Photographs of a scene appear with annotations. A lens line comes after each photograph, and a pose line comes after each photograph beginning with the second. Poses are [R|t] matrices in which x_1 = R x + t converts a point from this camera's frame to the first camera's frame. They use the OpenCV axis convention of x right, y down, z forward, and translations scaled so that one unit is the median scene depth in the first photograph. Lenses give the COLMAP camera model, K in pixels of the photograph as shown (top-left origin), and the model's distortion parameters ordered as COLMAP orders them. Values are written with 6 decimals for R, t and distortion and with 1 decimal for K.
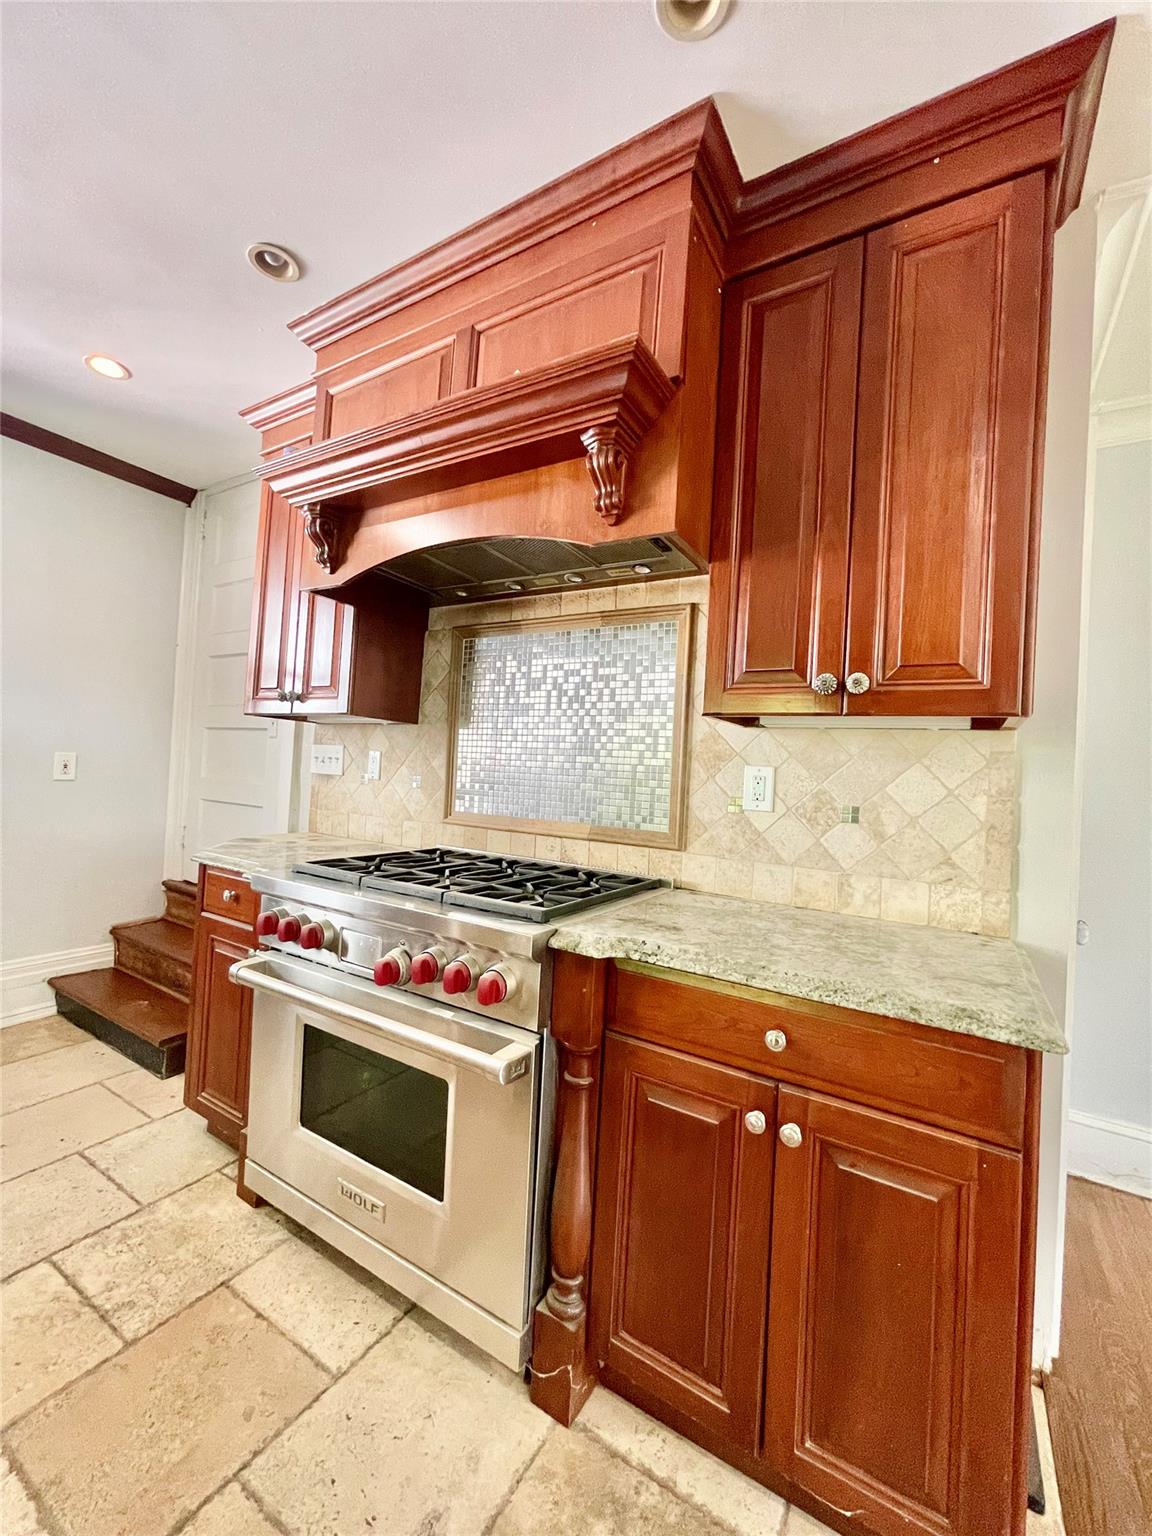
lens RADIAL K [[621.1, 0, 578.4], [0, 621.1, 758.1], [0, 0, 1]] dist [-0.002277, 0.000131]
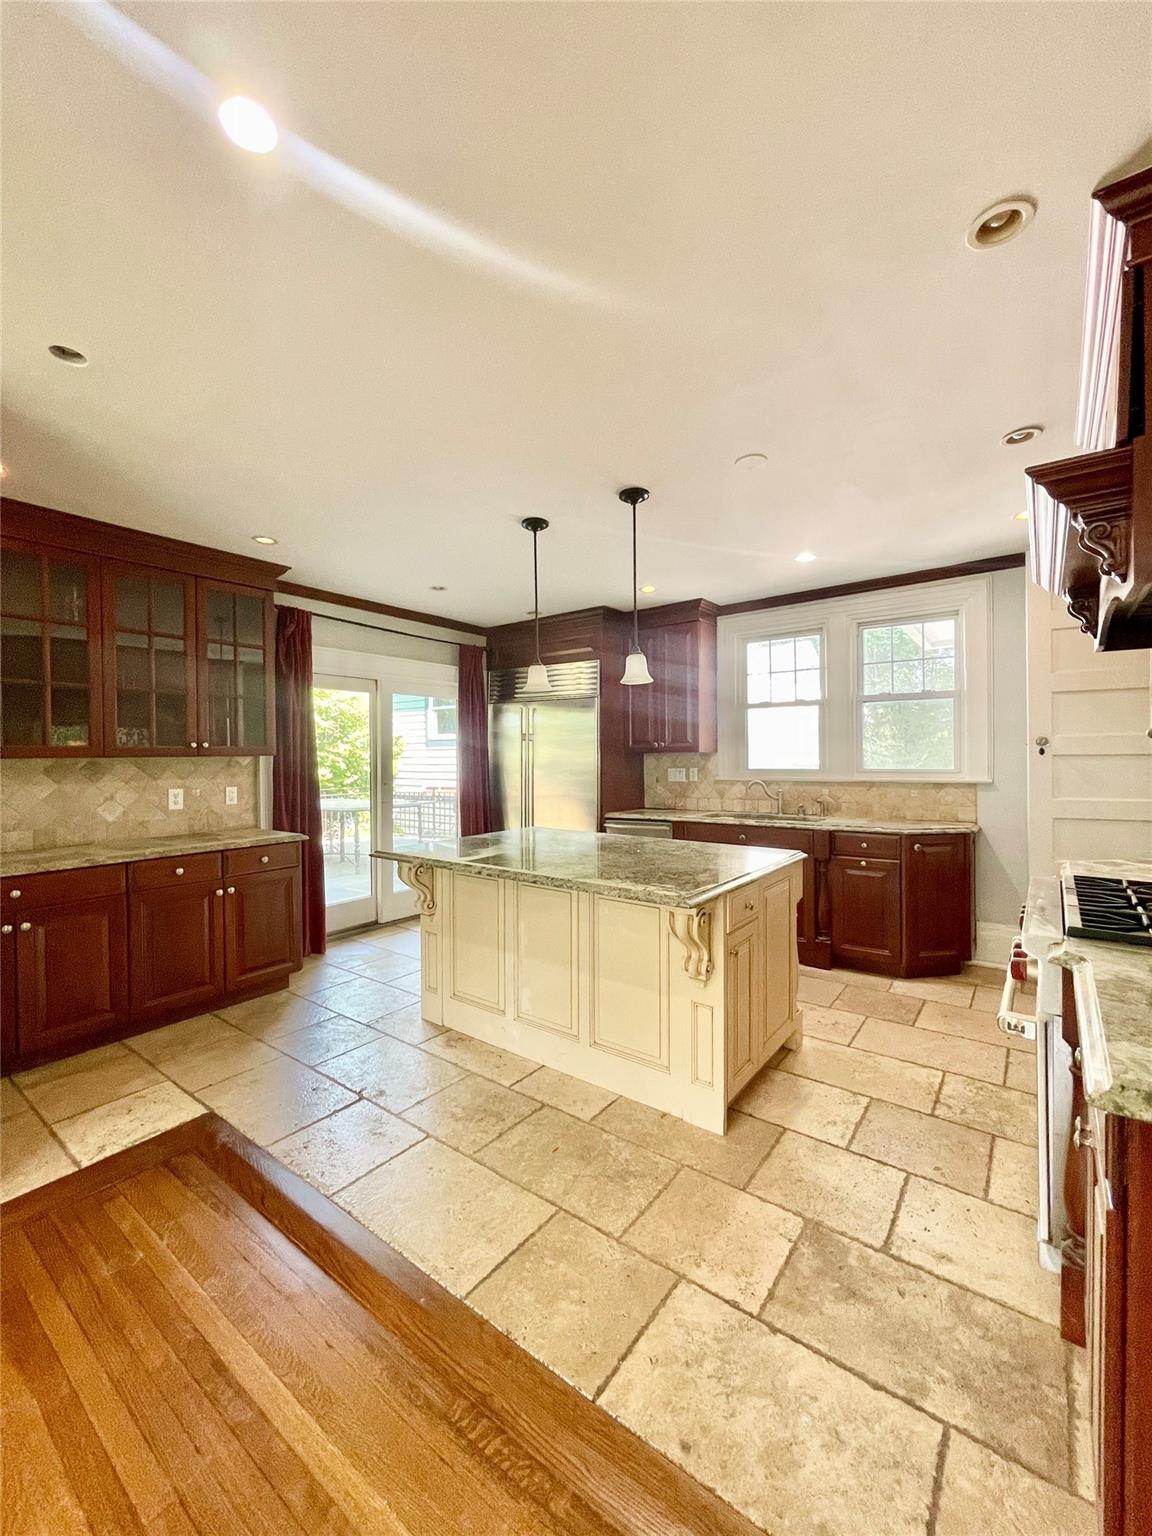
lens RADIAL K [[621.1, 0, 578.7], [0, 621.1, 760.7], [0, 0, 1]] dist [-0.002277, 0.000131]
pose [[-0.101321, -0.039751, -0.994059, 0.960701], [0.025895, 0.998758, -0.042578, -0.041692], [0.994517, -0.030056, -0.100166, 0.131773]]
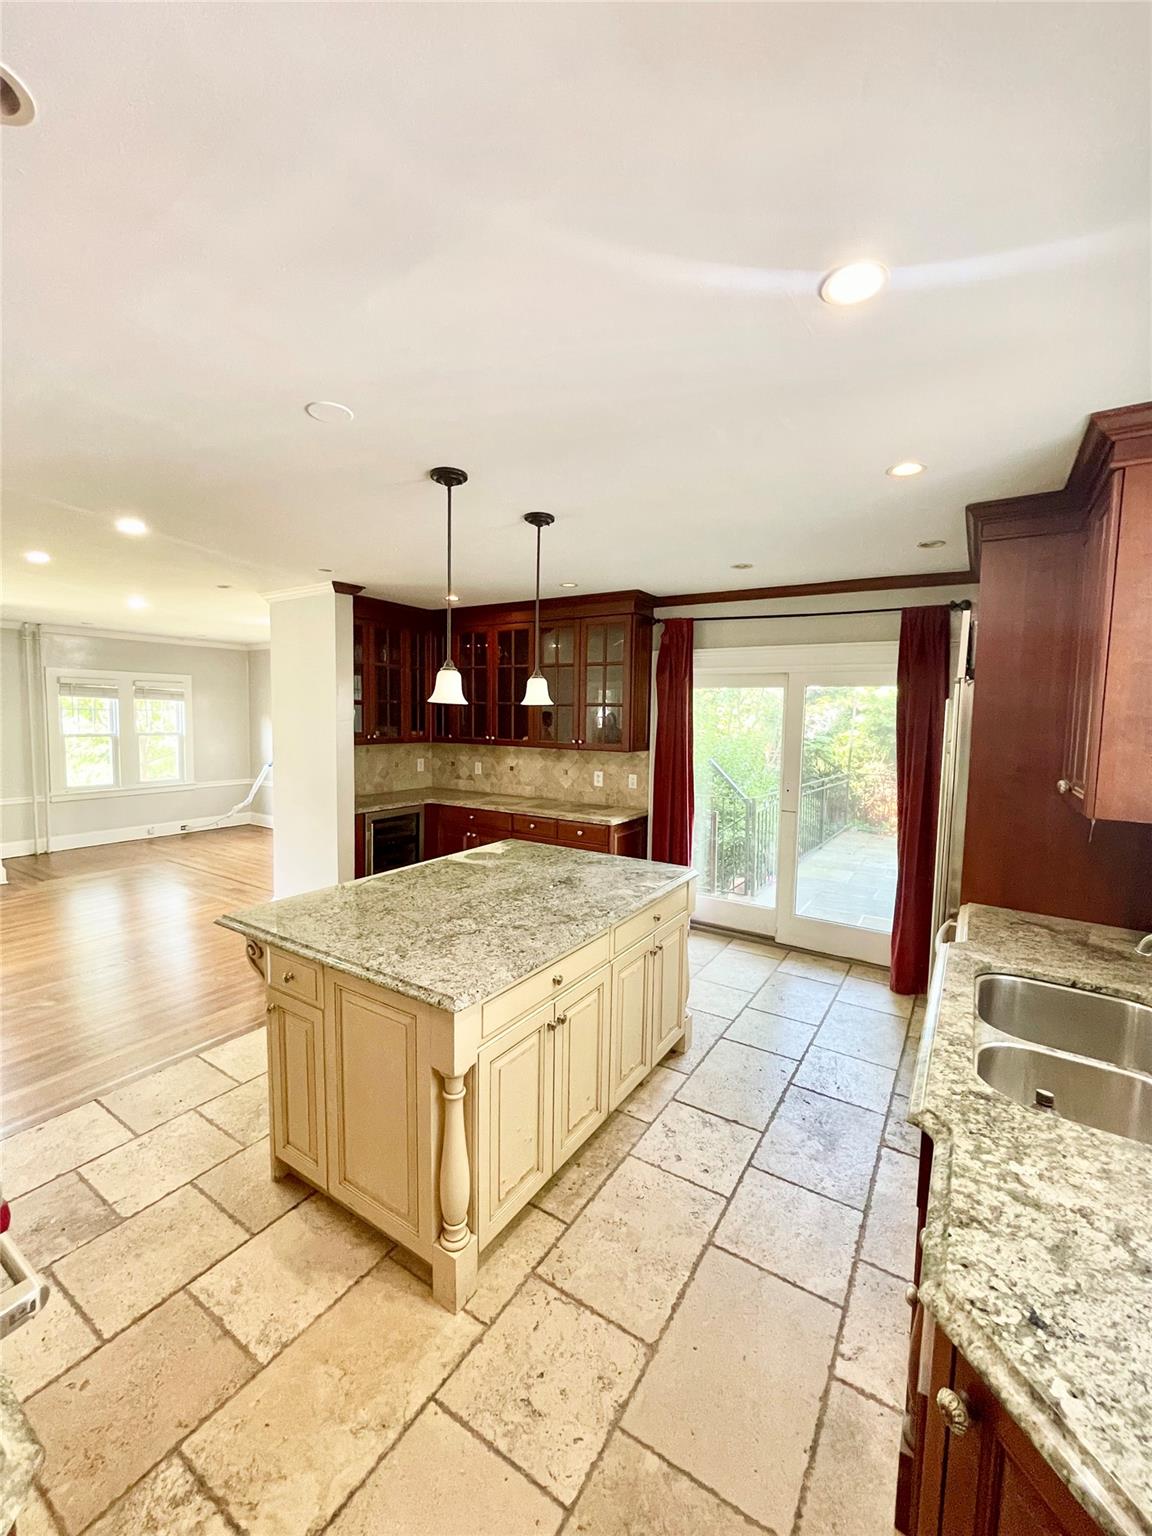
lens RADIAL K [[621.1, 0, 579.1], [0, 621.1, 759.1], [0, 0, 1]] dist [-0.002277, 0.000131]
pose [[-0.997303, -0.070419, 0.020677, -1.056501], [-0.069196, 0.996093, 0.054869, -0.295693], [-0.024460, 0.053290, -0.998279, 1.544623]]
